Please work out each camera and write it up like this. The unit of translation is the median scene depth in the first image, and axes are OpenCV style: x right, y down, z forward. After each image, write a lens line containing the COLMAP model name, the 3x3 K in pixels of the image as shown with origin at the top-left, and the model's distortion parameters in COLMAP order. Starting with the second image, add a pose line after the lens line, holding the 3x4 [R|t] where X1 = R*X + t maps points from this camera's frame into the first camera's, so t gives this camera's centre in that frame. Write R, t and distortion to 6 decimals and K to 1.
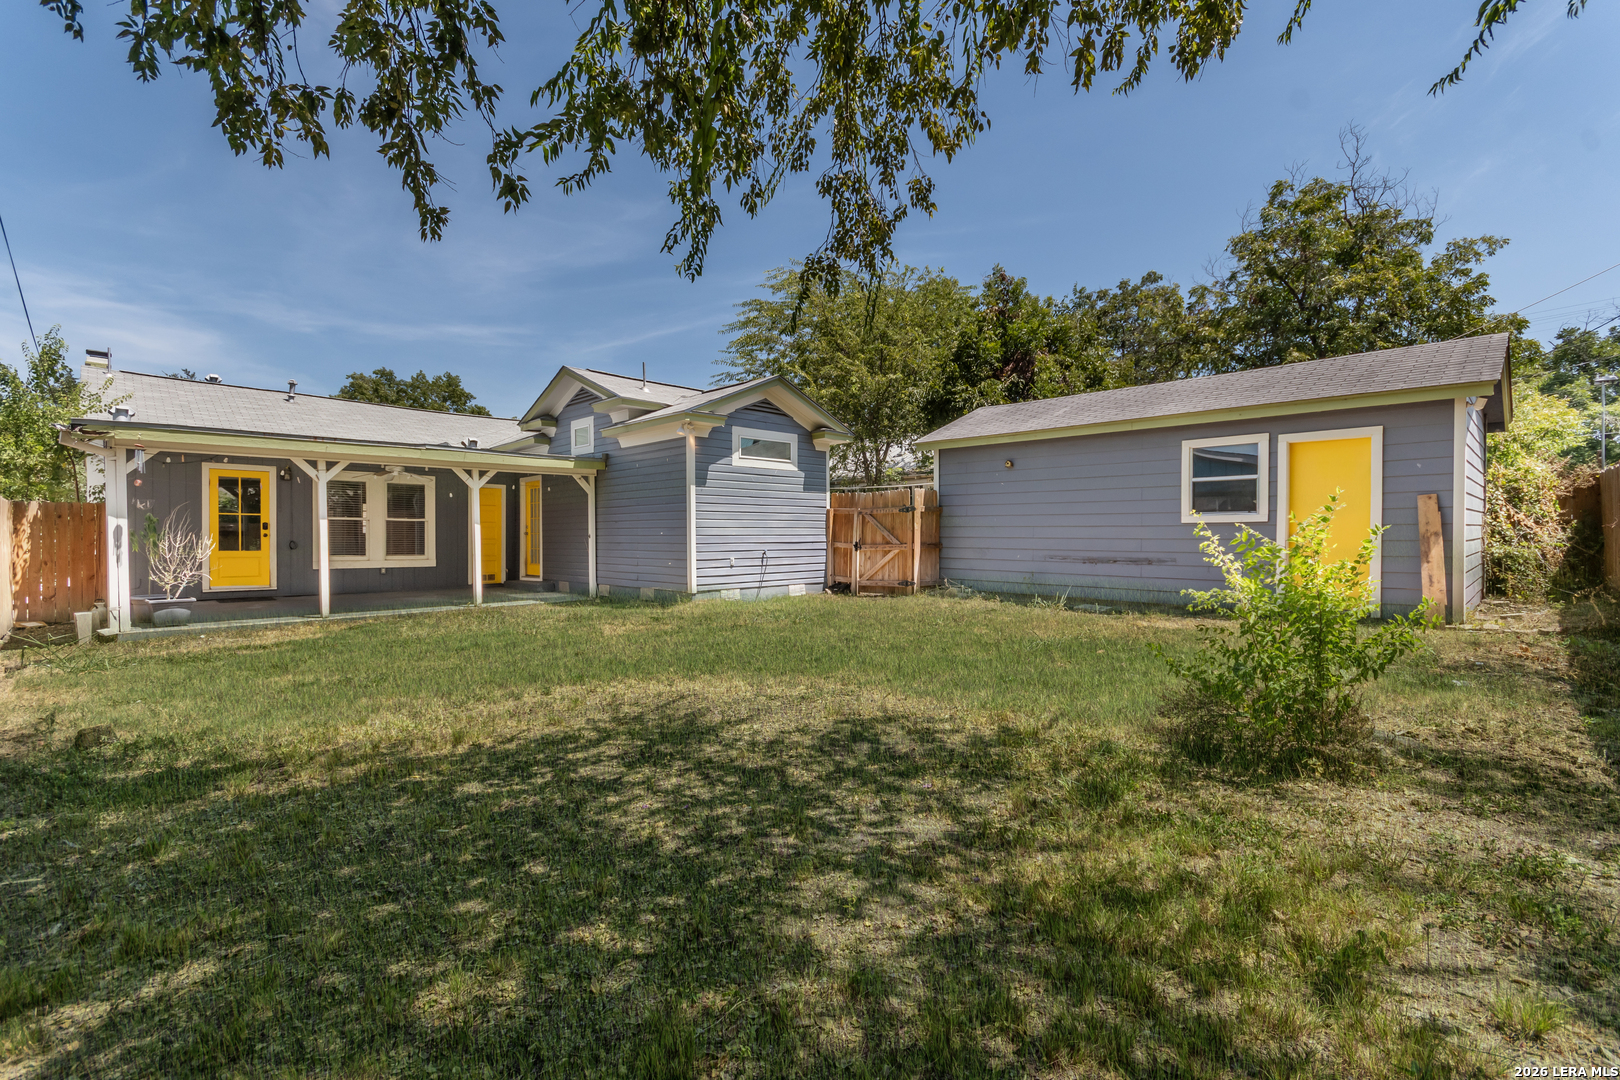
lens RADIAL K [[714.6, 0, 807.4], [0, 714.6, 542.7], [0, 0, 1]] dist [0.021548, -0.000062]
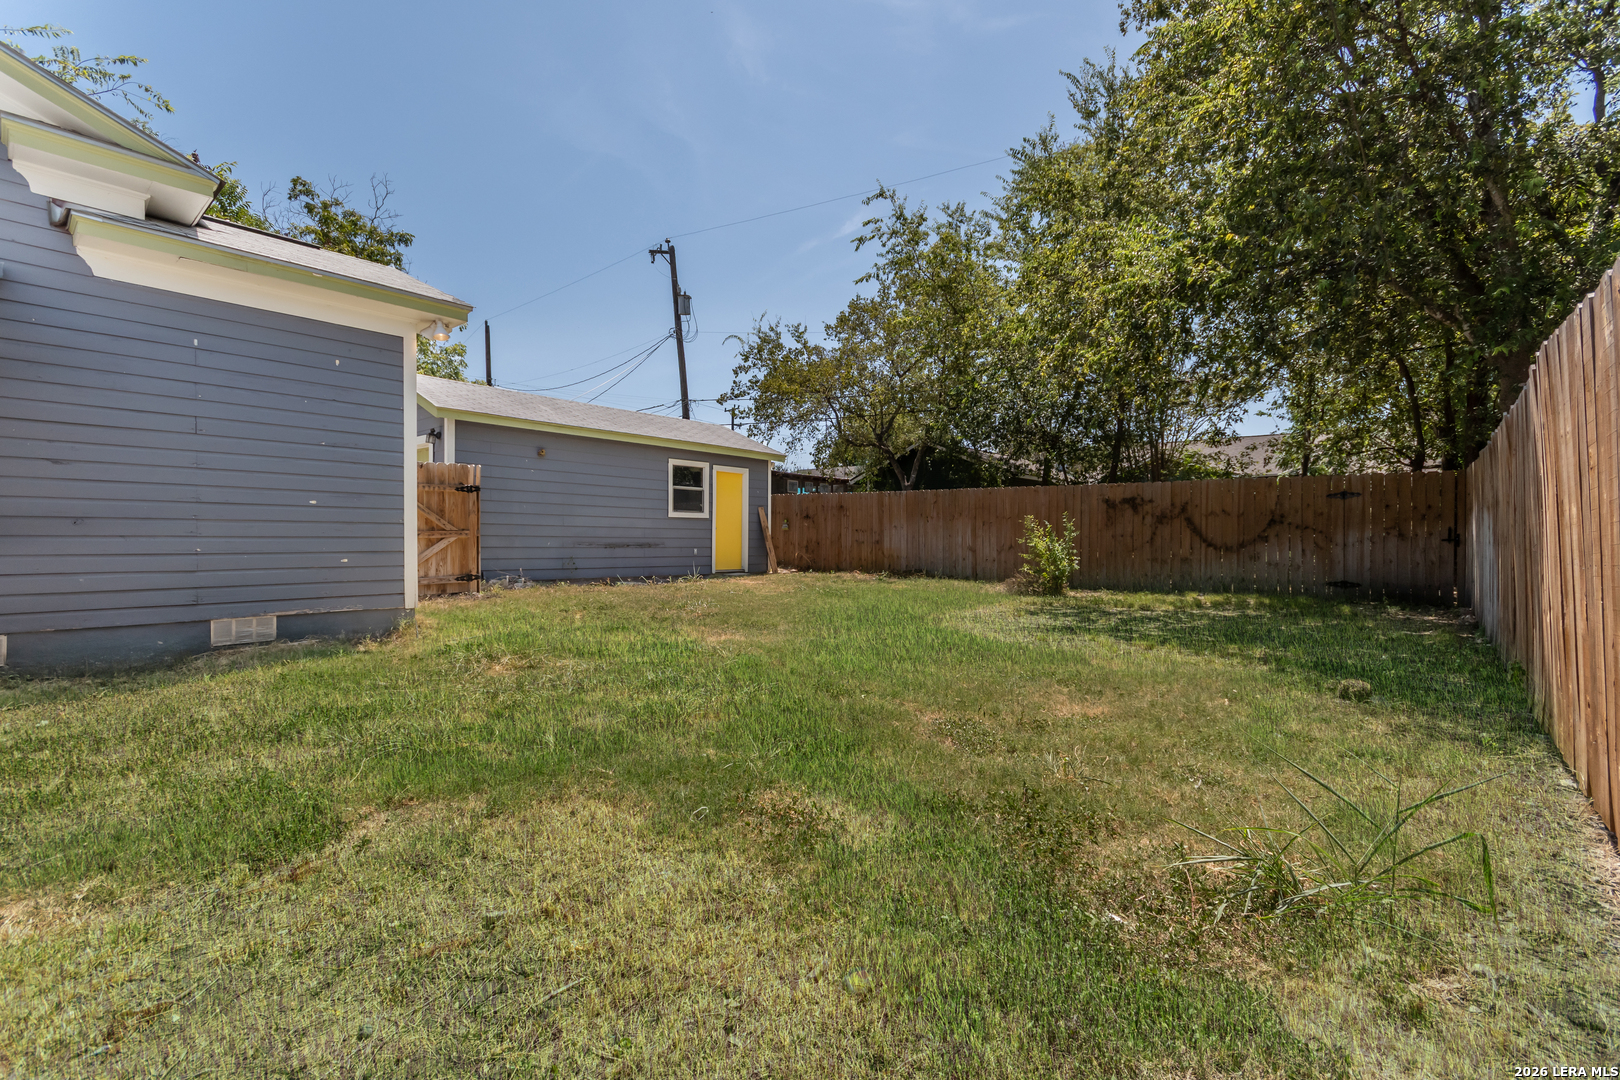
lens RADIAL K [[714.6, 0, 806.6], [0, 714.6, 534.8], [0, 0, 1]] dist [0.021548, -0.000062]
pose [[-0.049609, 0.007354, 0.998742, -0.875534], [0.004923, 0.999963, -0.007118, 0.017614], [-0.998757, 0.004564, -0.049643, 0.809623]]
